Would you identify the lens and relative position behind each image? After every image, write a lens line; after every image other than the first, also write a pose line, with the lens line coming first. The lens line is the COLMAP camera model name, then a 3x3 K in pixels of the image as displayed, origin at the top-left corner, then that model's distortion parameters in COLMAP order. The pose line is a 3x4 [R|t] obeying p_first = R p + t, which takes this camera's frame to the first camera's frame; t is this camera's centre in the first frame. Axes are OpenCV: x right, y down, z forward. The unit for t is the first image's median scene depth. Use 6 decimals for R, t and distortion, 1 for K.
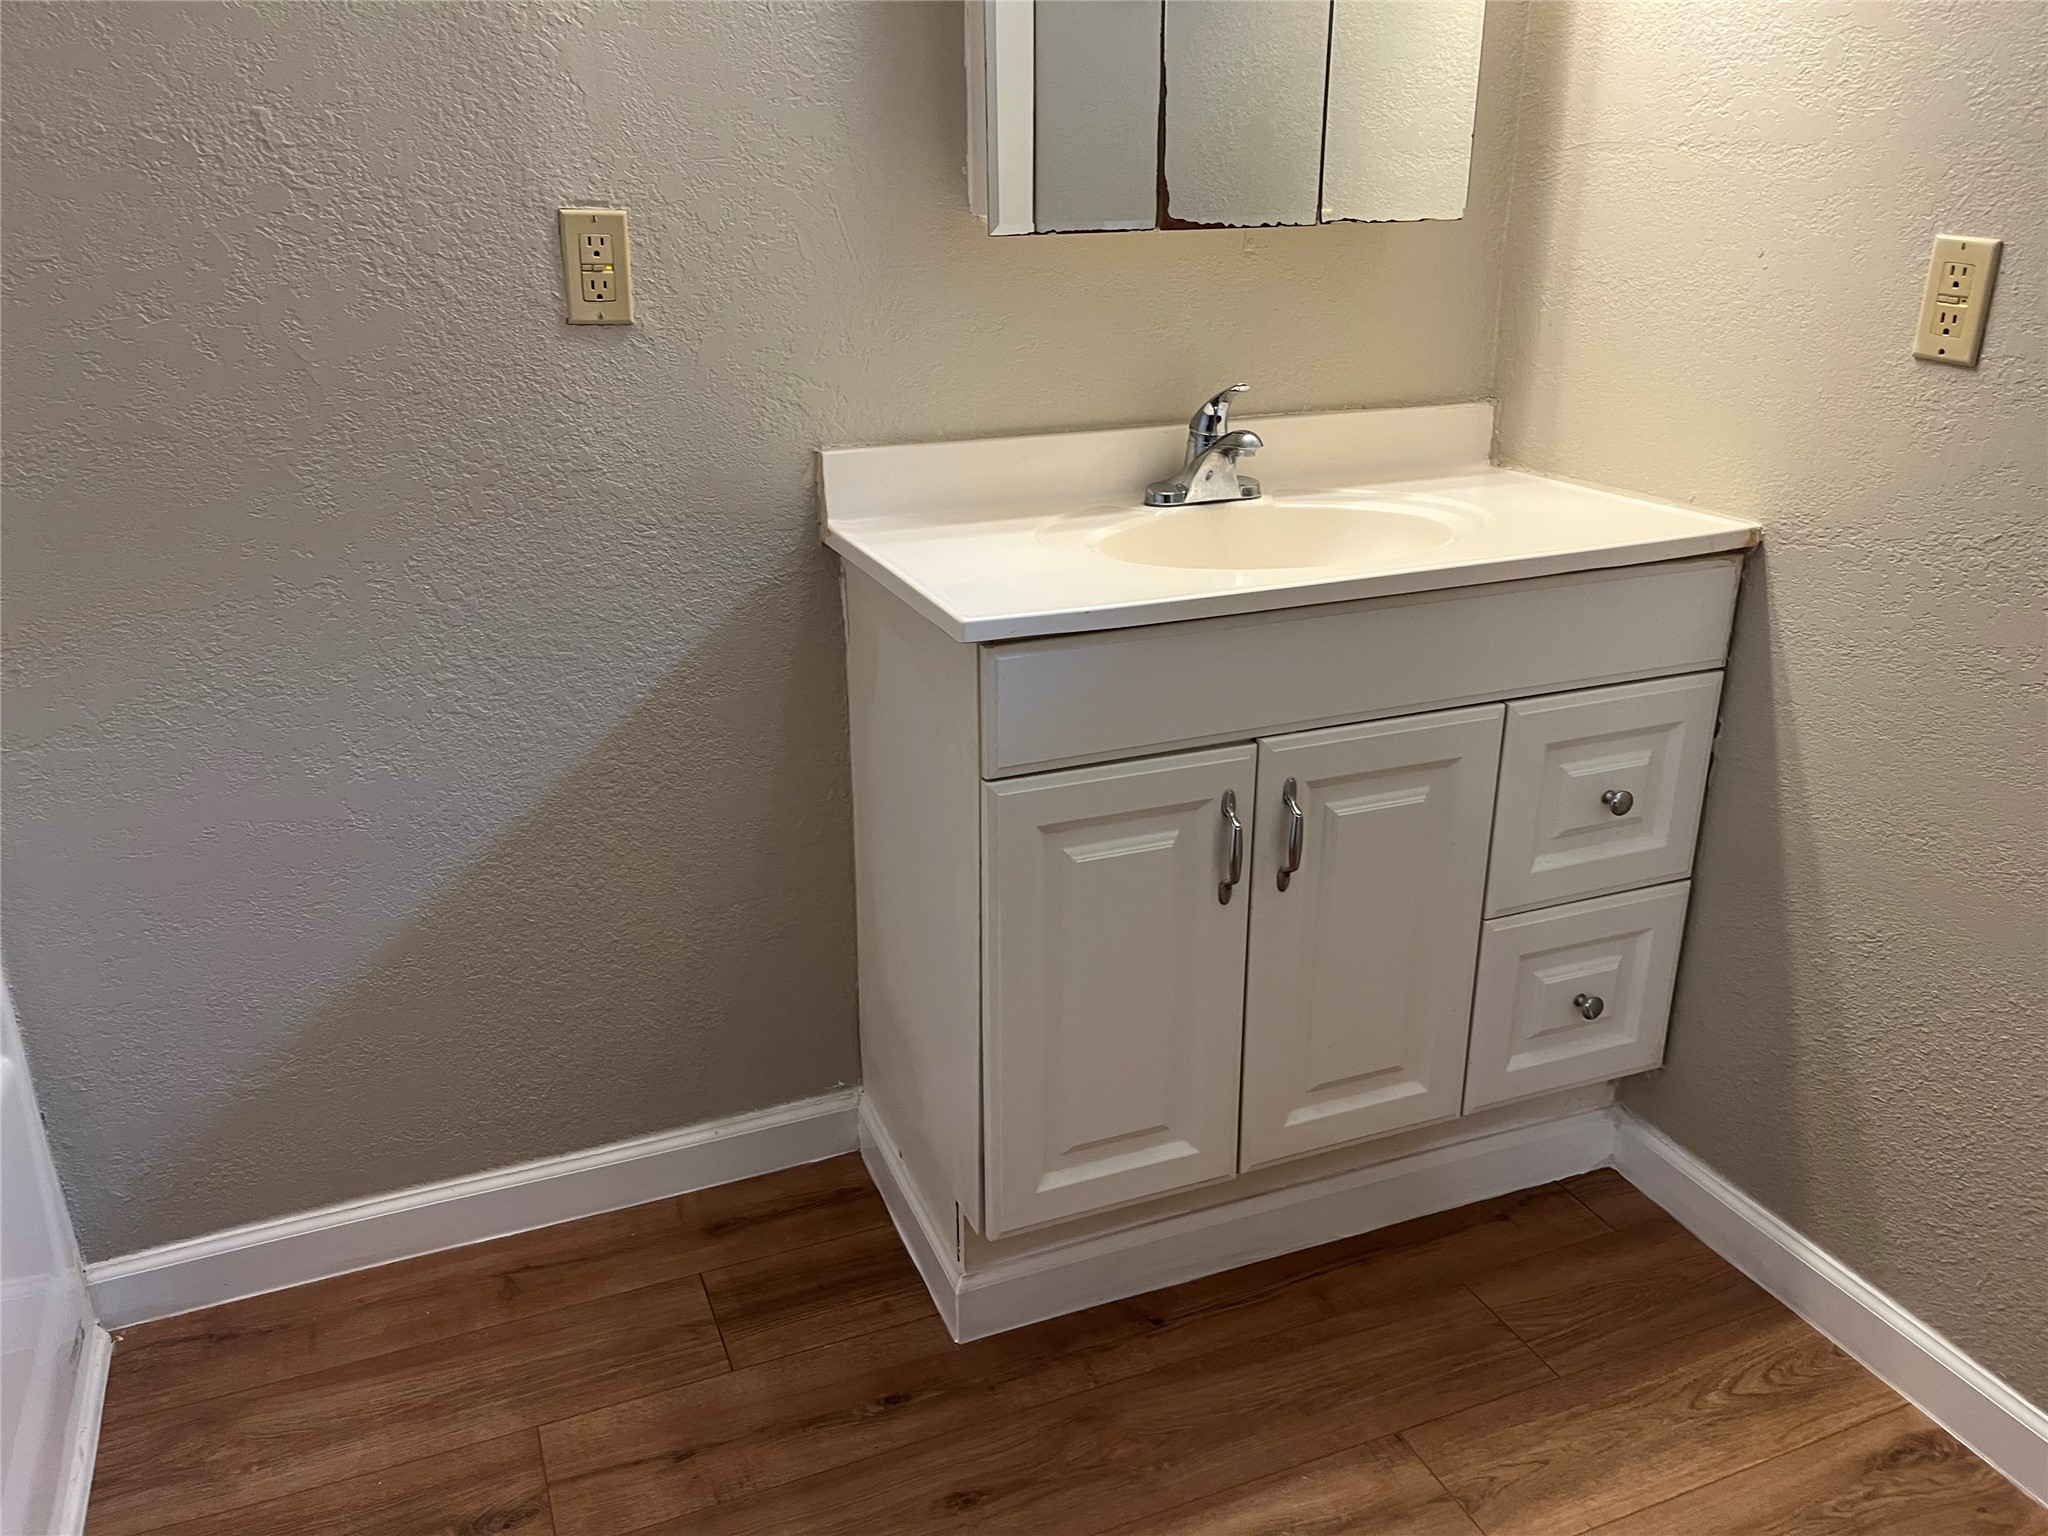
lens RADIAL K [[1563.5, 0, 1020.8], [0, 1563.5, 781.1], [0, 0, 1]] dist [0.059926, -0.085213]
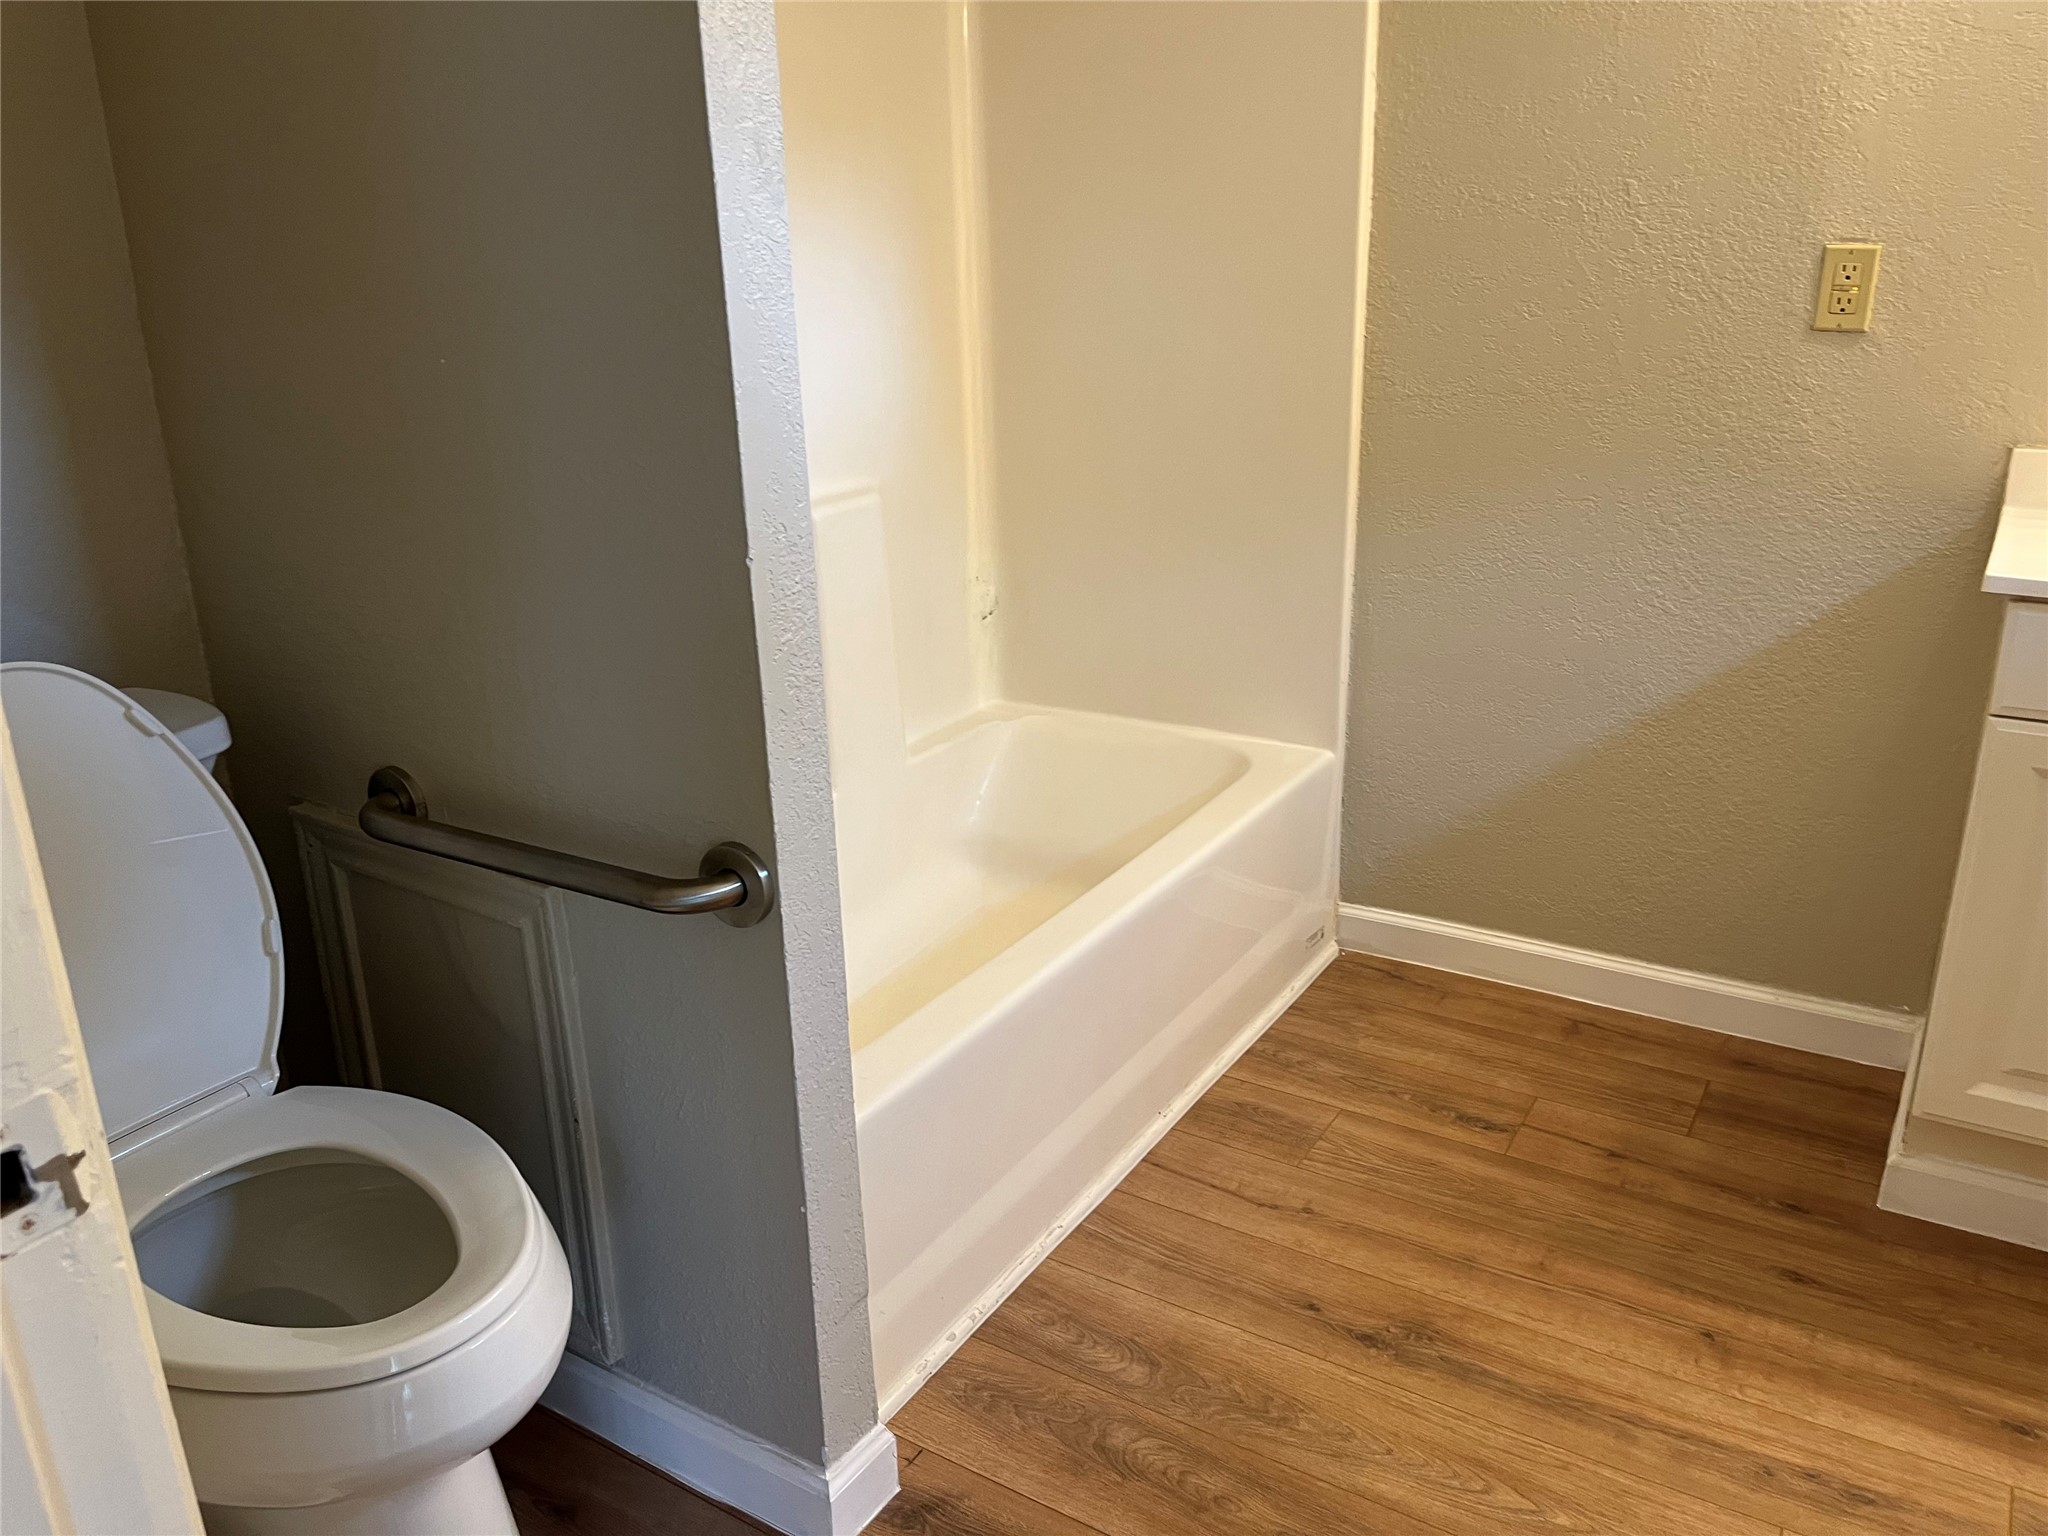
lens RADIAL K [[1563.5, 0, 1014.7], [0, 1563.5, 768.4], [0, 0, 1]] dist [0.059926, -0.085213]
pose [[0.583782, 0.253826, -0.771214, 0.431792], [-0.270352, 0.956441, 0.110142, 0.095712], [0.765577, 0.144200, 0.626975, -0.288326]]
